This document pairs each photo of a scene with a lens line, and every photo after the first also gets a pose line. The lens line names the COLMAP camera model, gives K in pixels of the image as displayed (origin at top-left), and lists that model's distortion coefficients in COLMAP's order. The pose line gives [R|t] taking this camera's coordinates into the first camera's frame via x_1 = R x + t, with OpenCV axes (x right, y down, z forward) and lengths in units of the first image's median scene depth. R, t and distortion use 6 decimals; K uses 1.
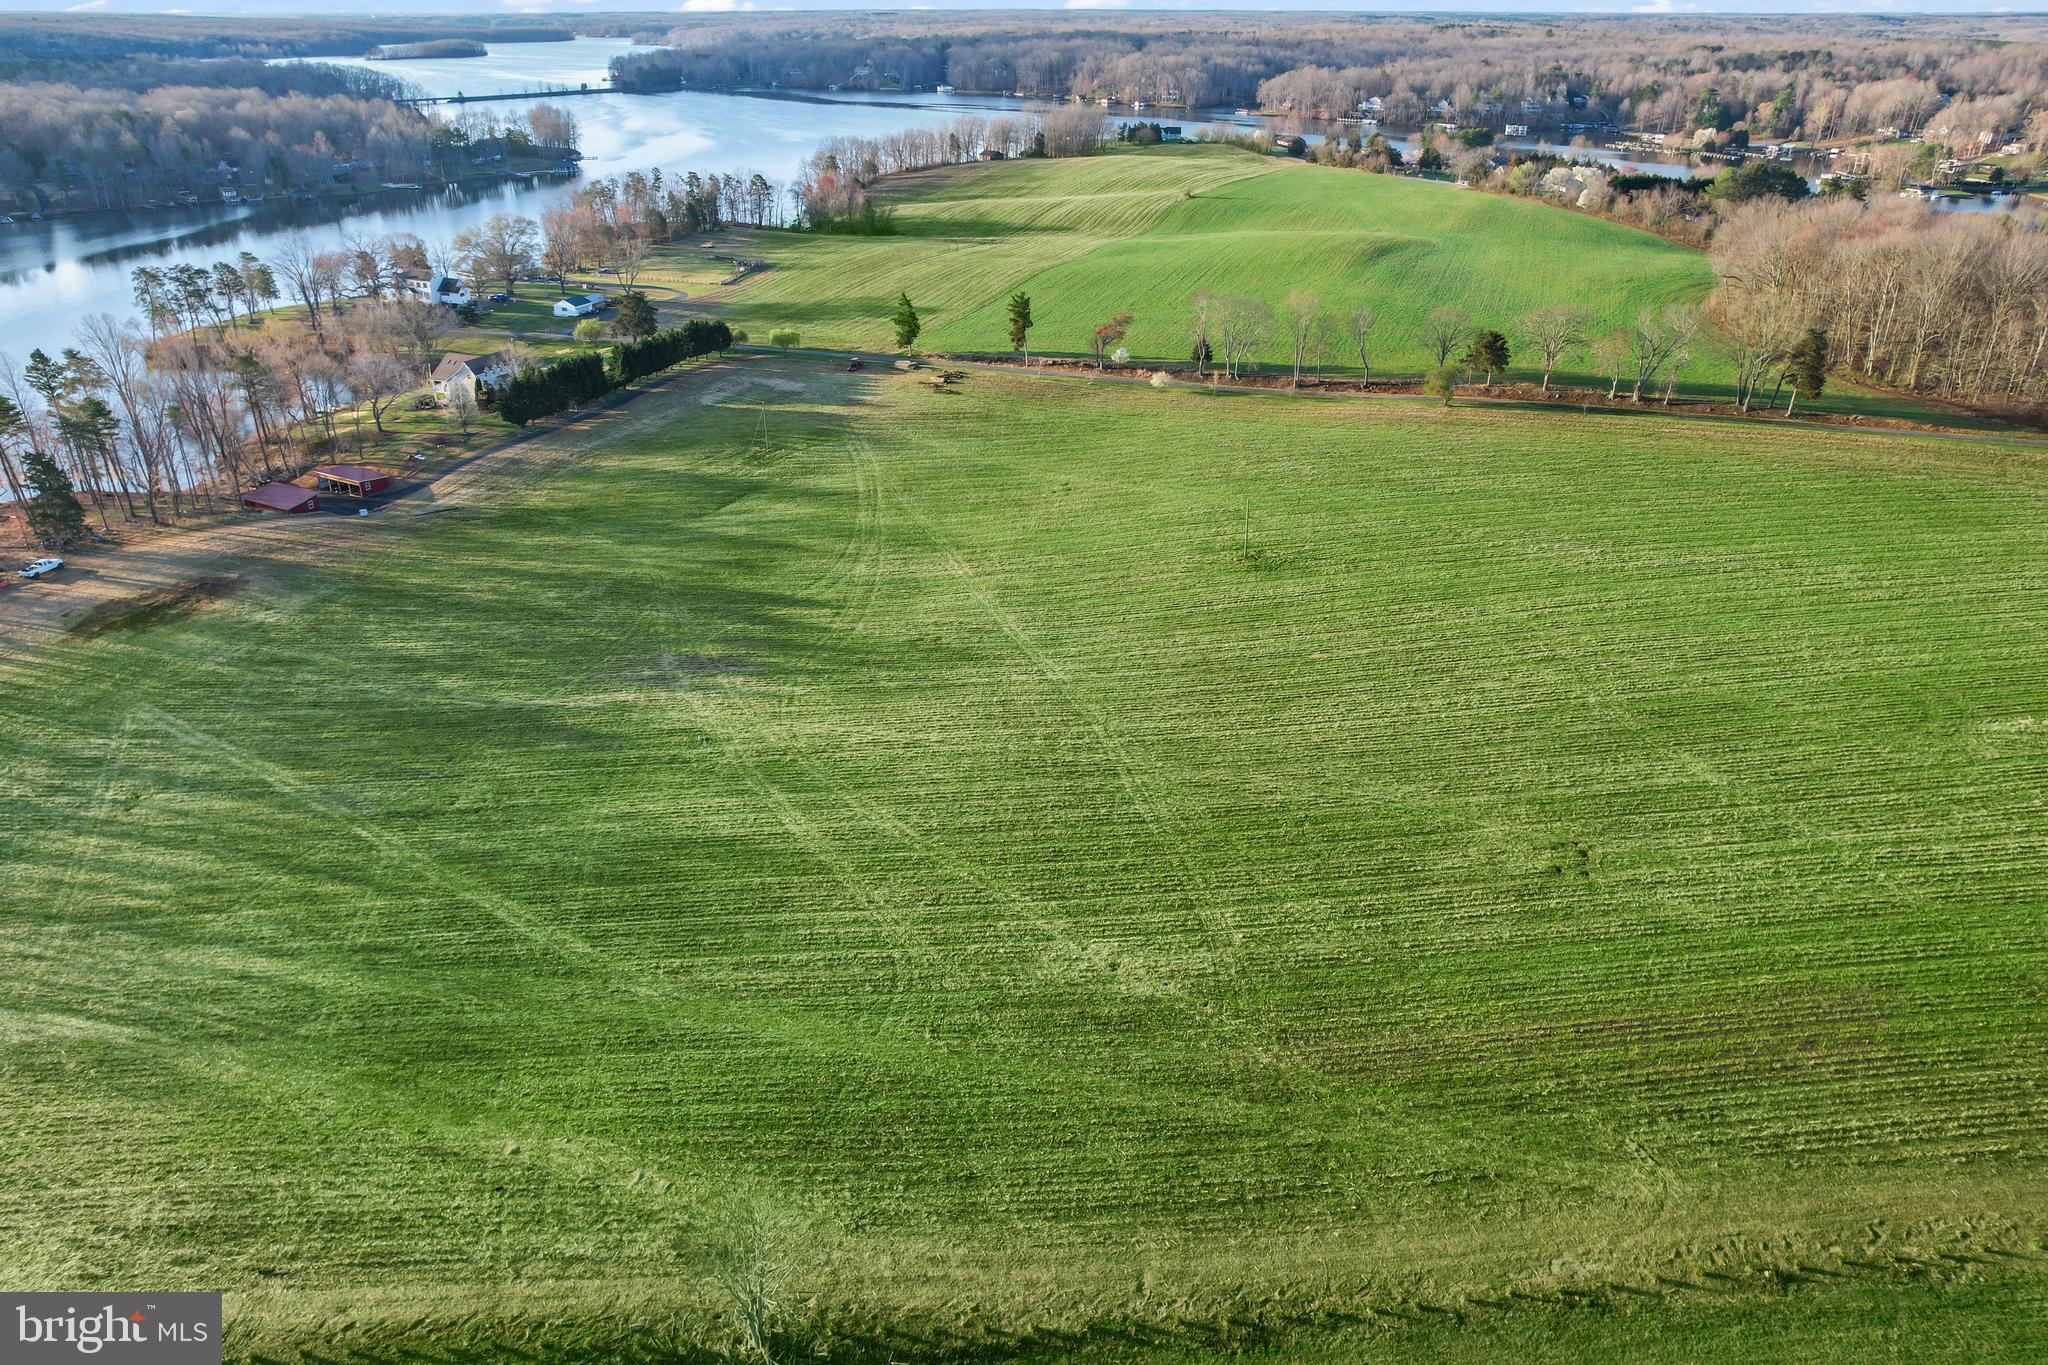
lens RADIAL K [[1367.8, 0, 1029.0], [0, 1367.8, 684.4], [0, 0, 1]] dist [-0.081998, 0.078571]
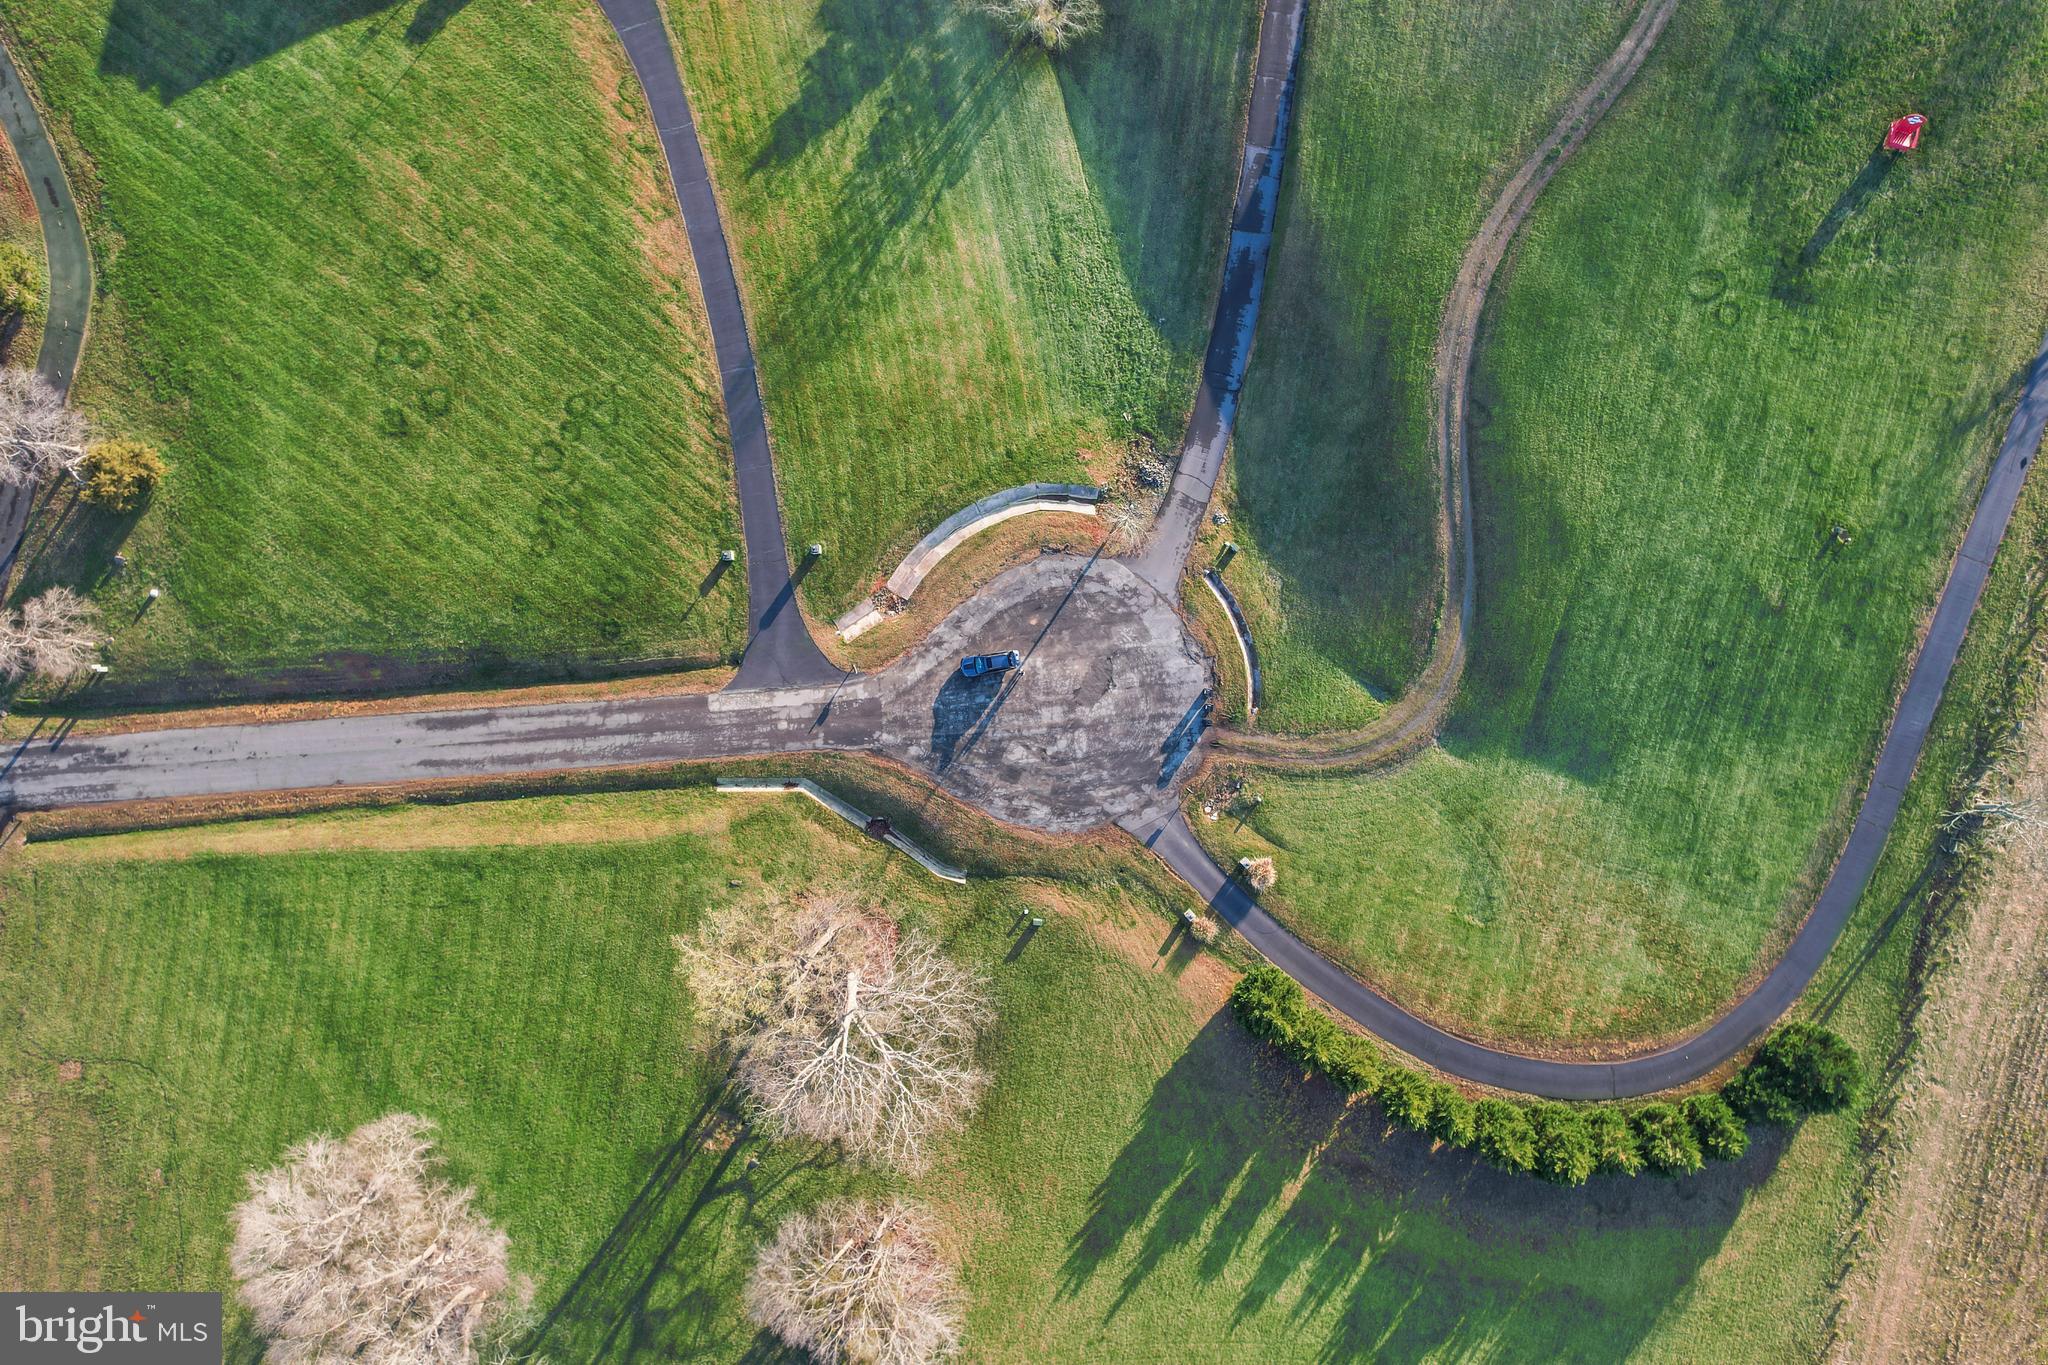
lens RADIAL K [[1347.7, 0, 1024.0], [0, 1347.7, 682.5], [0, 0, 1]] dist [-0.081696, 0.074606]
pose [[-0.324016, 0.946017, 0.008108, -0.003746], [-0.433934, -0.156229, 0.887296, -0.092940], [0.840663, 0.283979, 0.461130, -0.170707]]
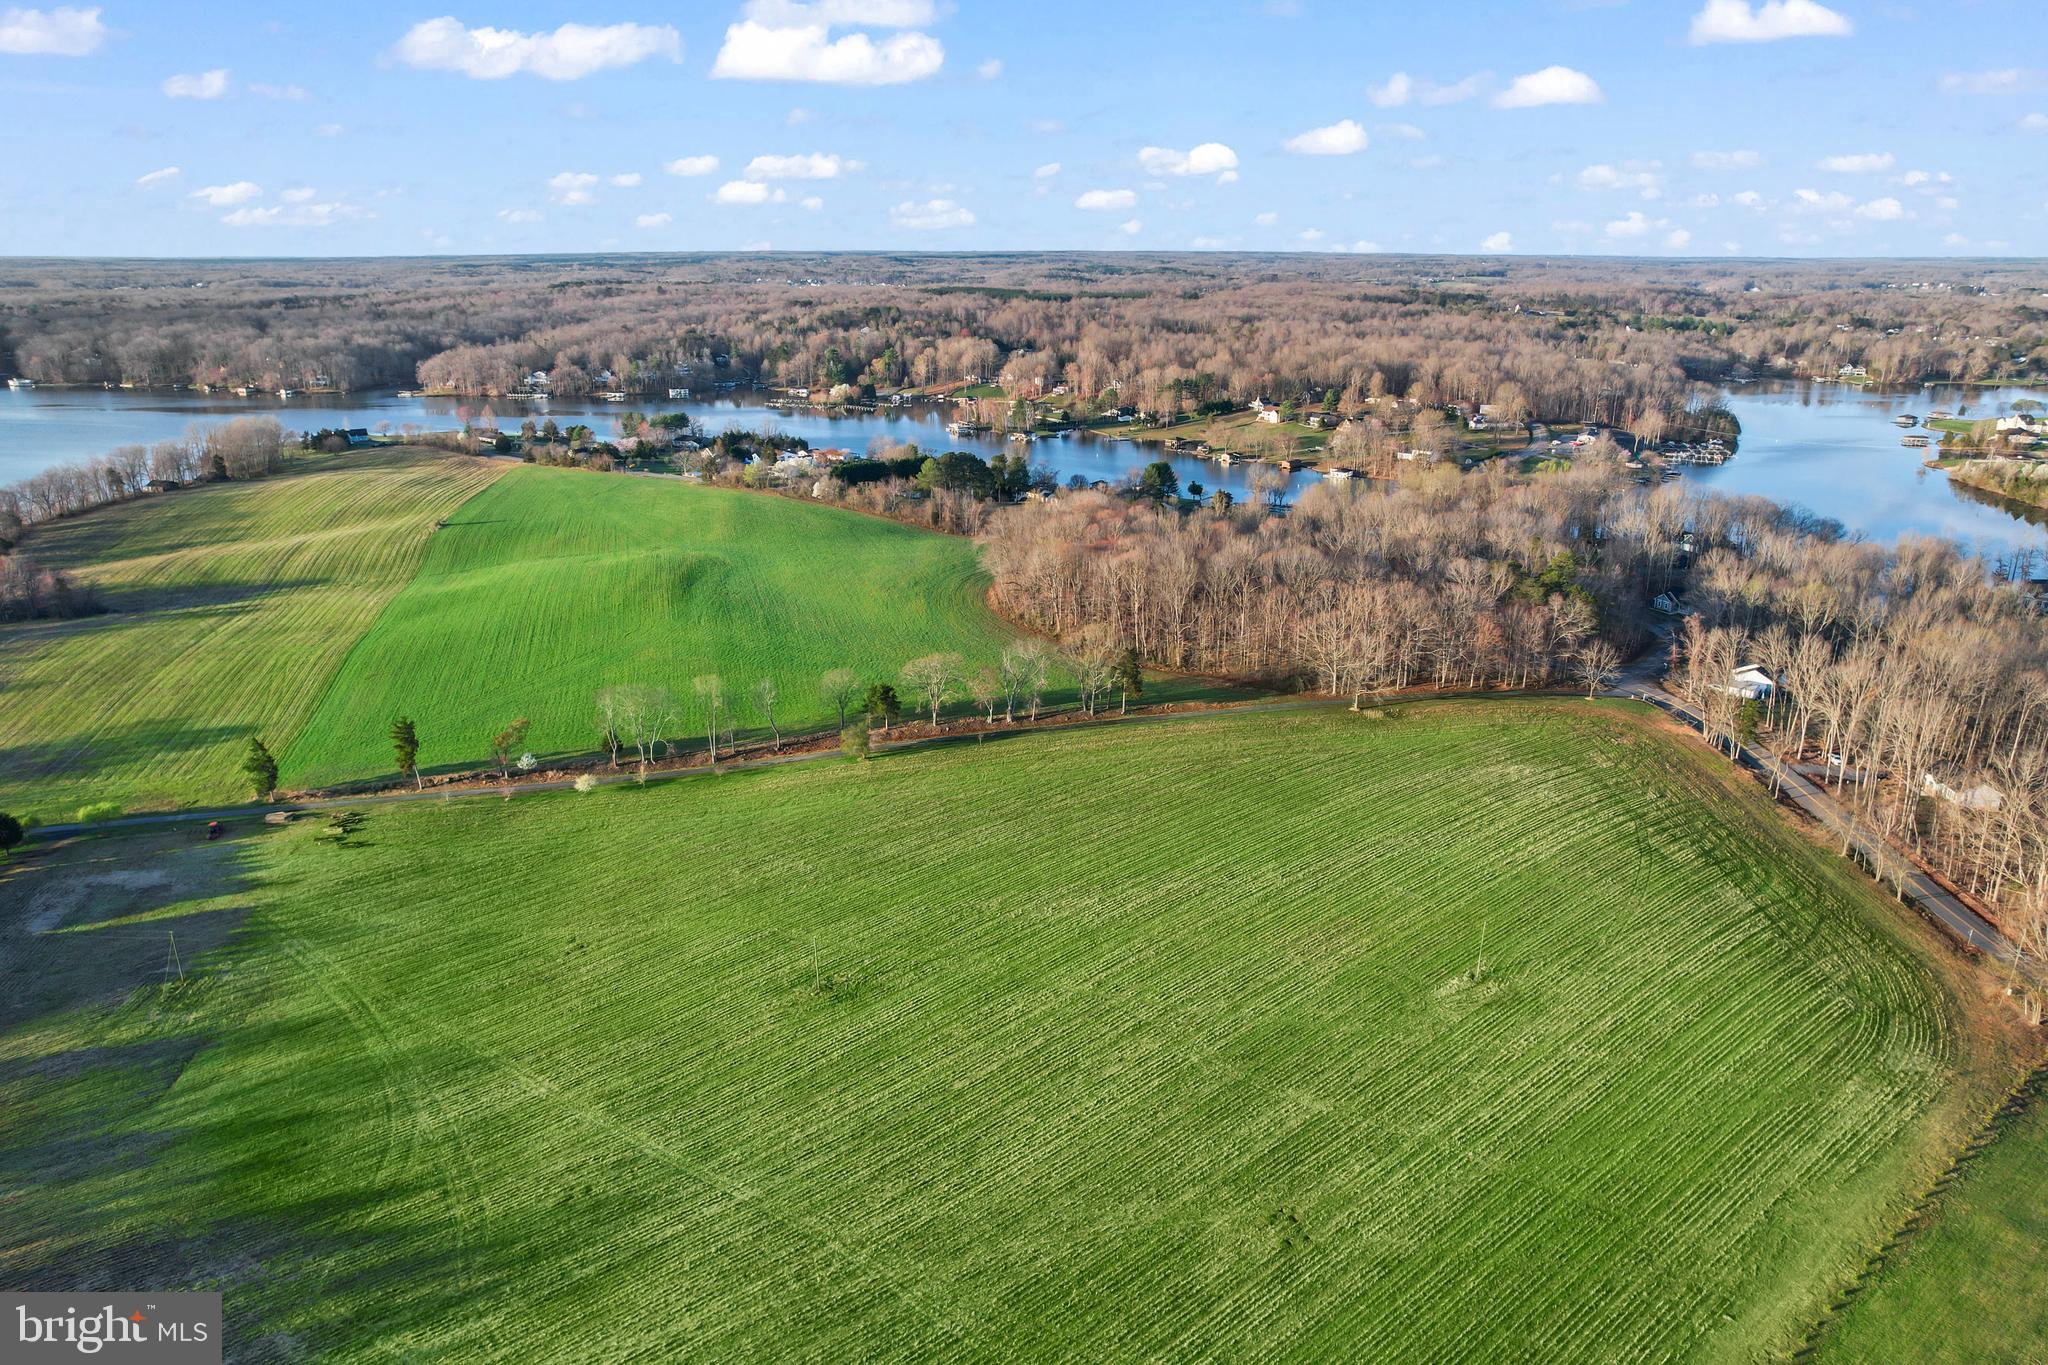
lens RADIAL K [[1322.9, 0, 1024.0], [0, 1322.9, 682.5], [0, 0, 1]] dist [-0.080803, 0.076907]
pose [[0.813765, -0.187094, 0.550256, -0.182685], [0.263708, 0.962562, -0.062710, -0.171153], [-0.517923, 0.196138, 0.832638, 0.010329]]
